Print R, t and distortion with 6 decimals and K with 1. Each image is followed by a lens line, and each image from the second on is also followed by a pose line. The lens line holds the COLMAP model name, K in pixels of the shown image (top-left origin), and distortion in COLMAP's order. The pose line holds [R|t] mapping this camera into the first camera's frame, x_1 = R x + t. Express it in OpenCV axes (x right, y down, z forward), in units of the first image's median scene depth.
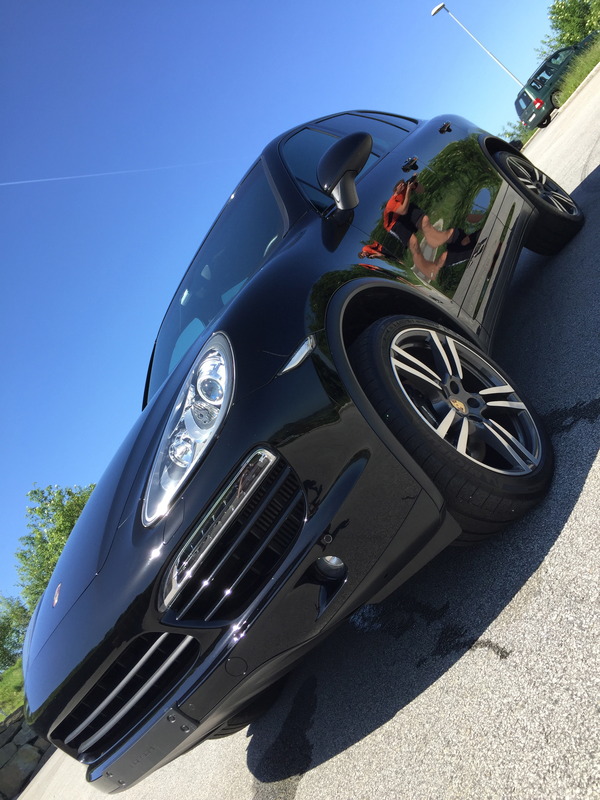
lens RADIAL K [[692.5, 0, 298.7], [0, 692.5, 395.3], [0, 0, 1]] dist [0.082094, -0.122774]
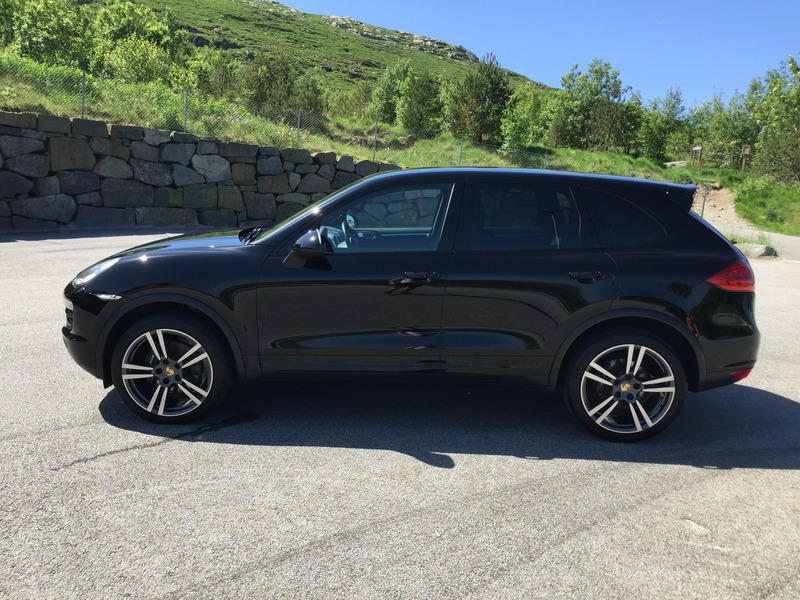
lens RADIAL K [[692.5, 0, 400.0], [0, 692.5, 300.0], [0, 0, 1]] dist [0.082094, -0.122774]
pose [[0.322569, 0.871366, -0.369689, 1.063868], [-0.461050, 0.485742, 0.742622, -2.003963], [0.826669, -0.069102, 0.558429, 0.434277]]
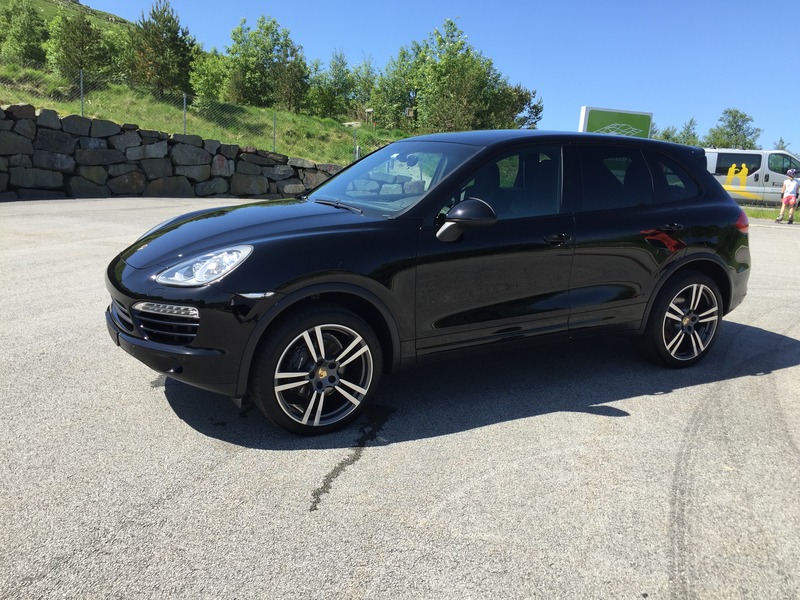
lens RADIAL K [[691.3, 0, 404.1], [0, 691.3, 300.5], [0, 0, 1]] dist [0.086089, -0.106374]
pose [[0.540194, 0.836852, -0.088708, 0.353548], [-0.725776, 0.516642, 0.454236, -1.064873], [0.425959, -0.180994, 0.886454, -0.455222]]
